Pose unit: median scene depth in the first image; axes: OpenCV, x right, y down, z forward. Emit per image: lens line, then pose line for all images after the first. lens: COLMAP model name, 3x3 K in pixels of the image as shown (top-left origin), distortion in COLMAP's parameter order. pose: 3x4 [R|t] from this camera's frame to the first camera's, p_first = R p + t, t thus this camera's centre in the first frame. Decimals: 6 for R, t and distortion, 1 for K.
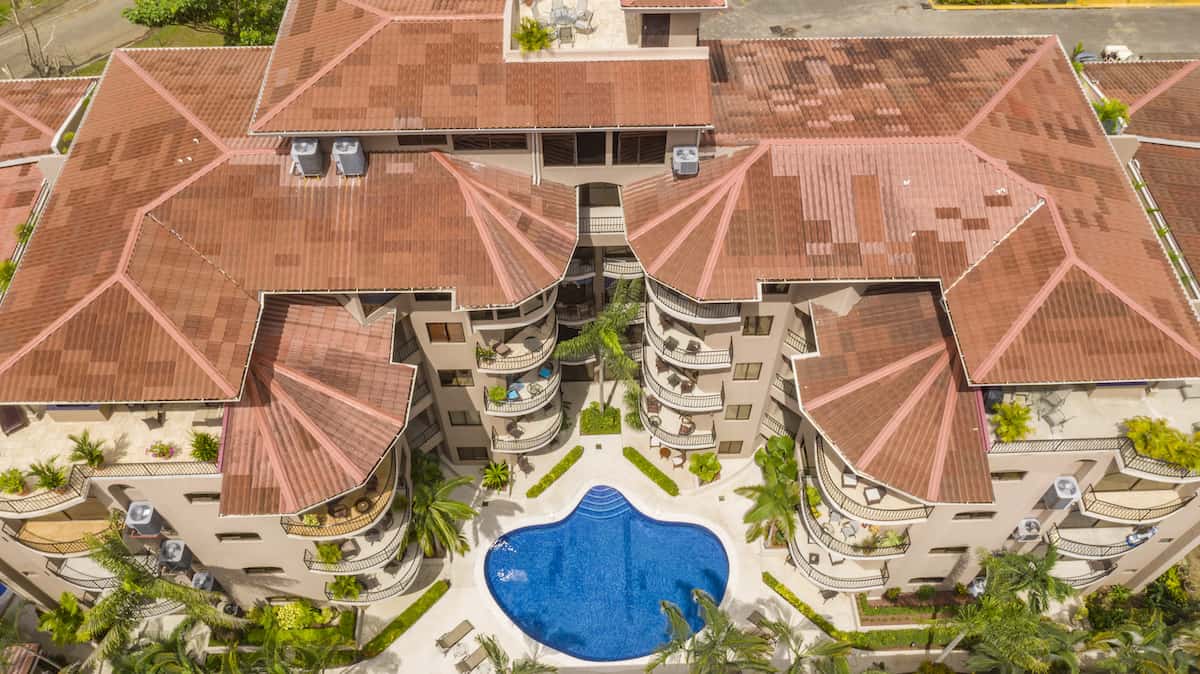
lens RADIAL K [[935.7, 0, 606.0], [0, 935.7, 338.0], [0, 0, 1]] dist [-0.023937, 0.005172]
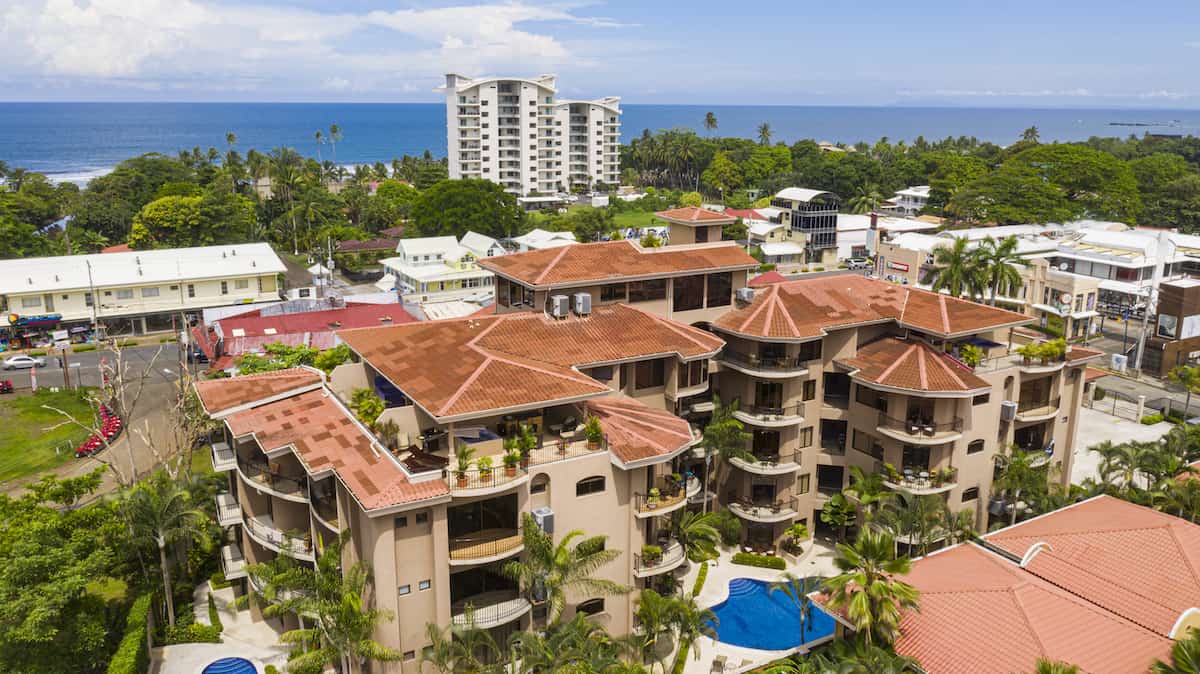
lens RADIAL K [[929.3, 0, 602.3], [0, 929.3, 341.2], [0, 0, 1]] dist [-0.024303, 0.000703]
pose [[0.882473, -0.115643, 0.455925, -0.976339], [0.378042, 0.751118, -0.541208, 0.733593], [-0.279867, 0.649960, 0.706559, -0.106280]]
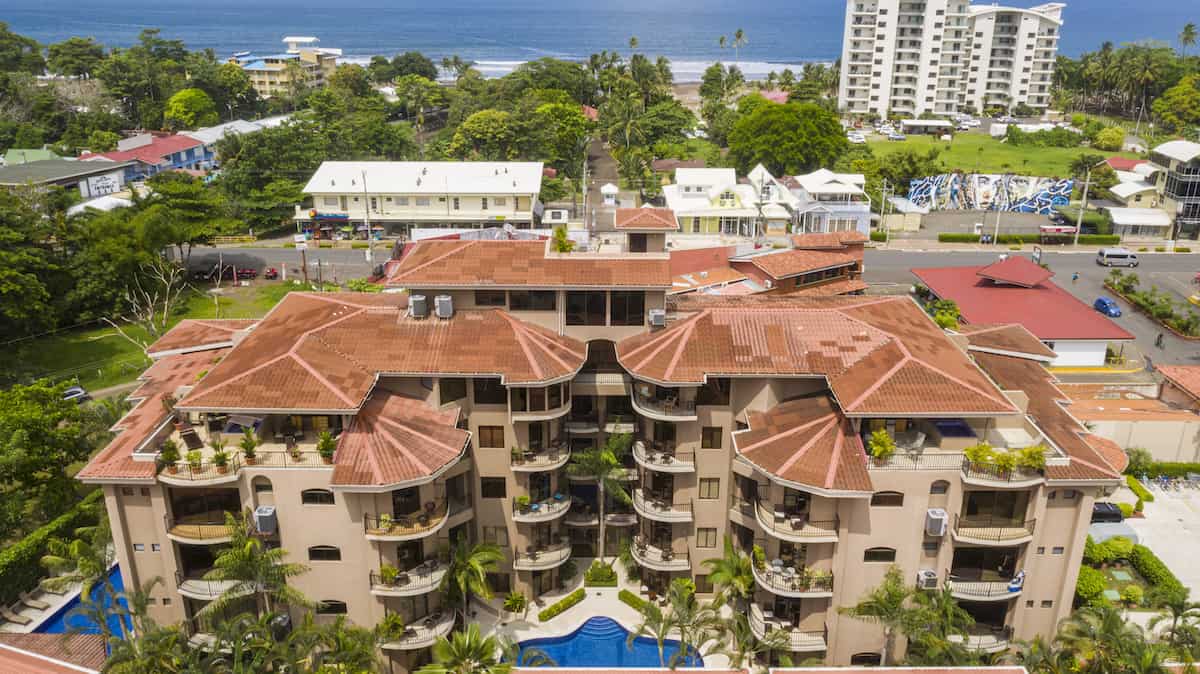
lens RADIAL K [[935.7, 0, 606.0], [0, 935.7, 338.0], [0, 0, 1]] dist [-0.023937, 0.005172]
pose [[0.999554, 0.011270, -0.027643, 0.044306], [-0.024536, 0.837612, -0.545715, 0.704982], [0.017004, 0.546150, 0.837515, -0.295457]]
